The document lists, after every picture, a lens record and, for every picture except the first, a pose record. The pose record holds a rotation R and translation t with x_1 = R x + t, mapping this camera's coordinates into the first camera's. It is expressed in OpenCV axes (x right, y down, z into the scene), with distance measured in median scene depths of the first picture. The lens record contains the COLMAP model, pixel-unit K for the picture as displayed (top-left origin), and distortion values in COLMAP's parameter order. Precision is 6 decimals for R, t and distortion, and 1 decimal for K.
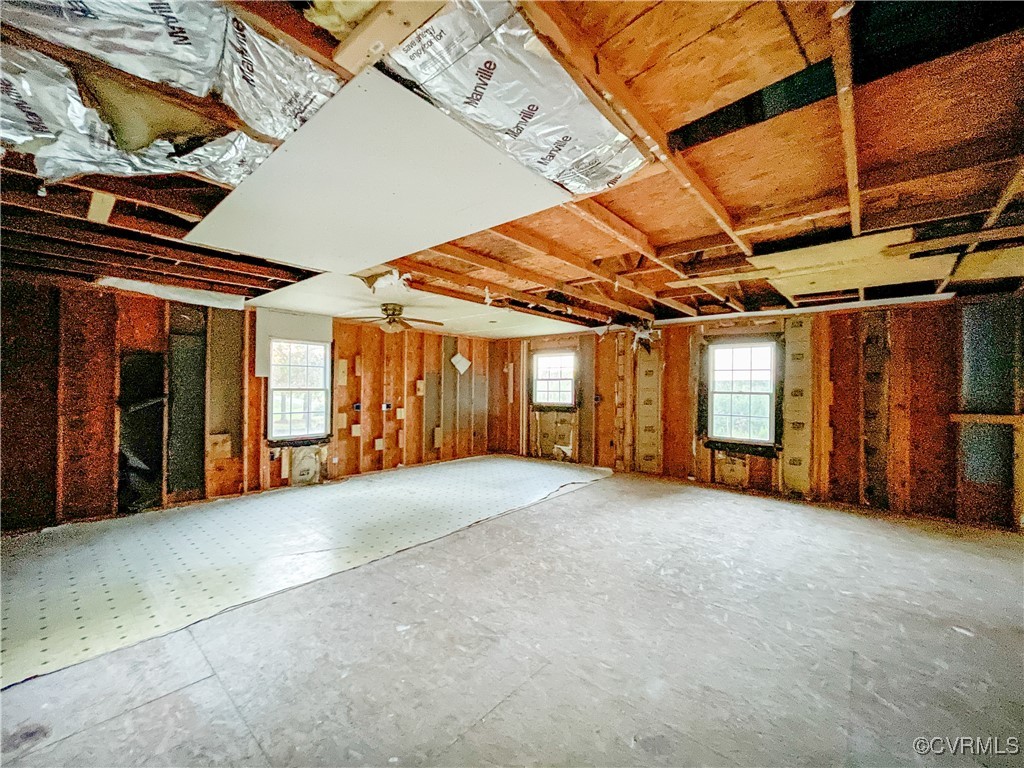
lens RADIAL K [[411.0, 0, 511.1], [0, 411.0, 367.2], [0, 0, 1]] dist [-0.000179, -0.000093]
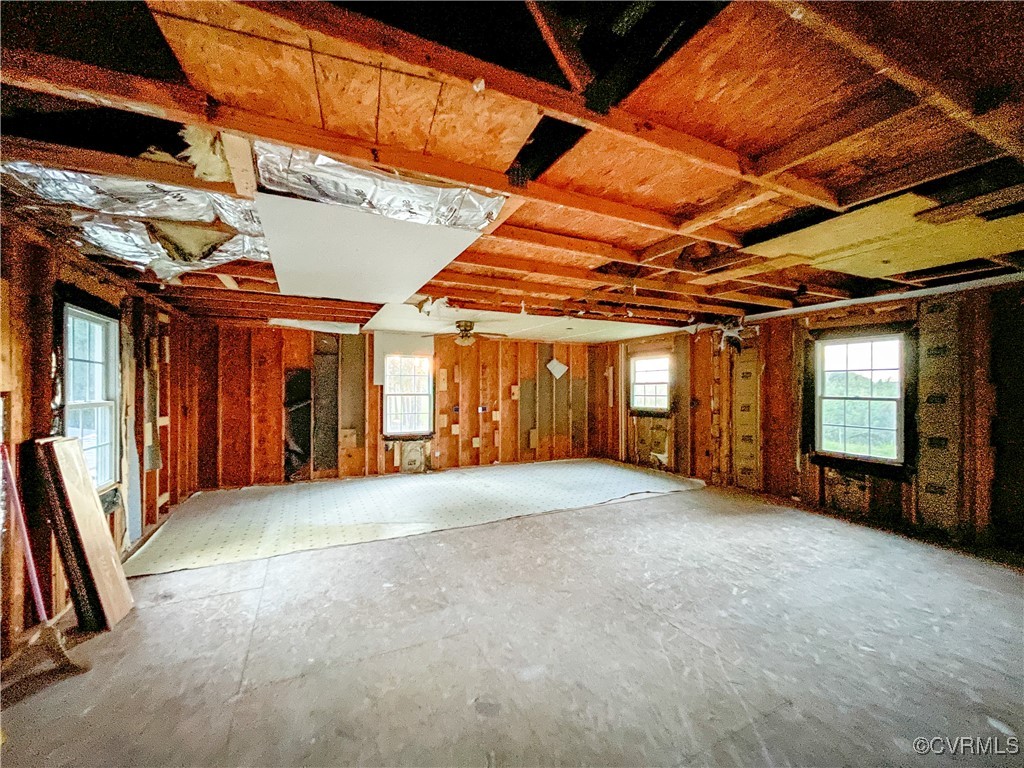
lens RADIAL K [[411.0, 0, 511.1], [0, 411.0, 367.2], [0, 0, 1]] dist [-0.000179, -0.000093]
pose [[0.920350, -0.026904, -0.390170, 0.261416], [0.024761, 0.999638, -0.010521, -0.007538], [0.390312, 0.000022, 0.920683, -0.010646]]
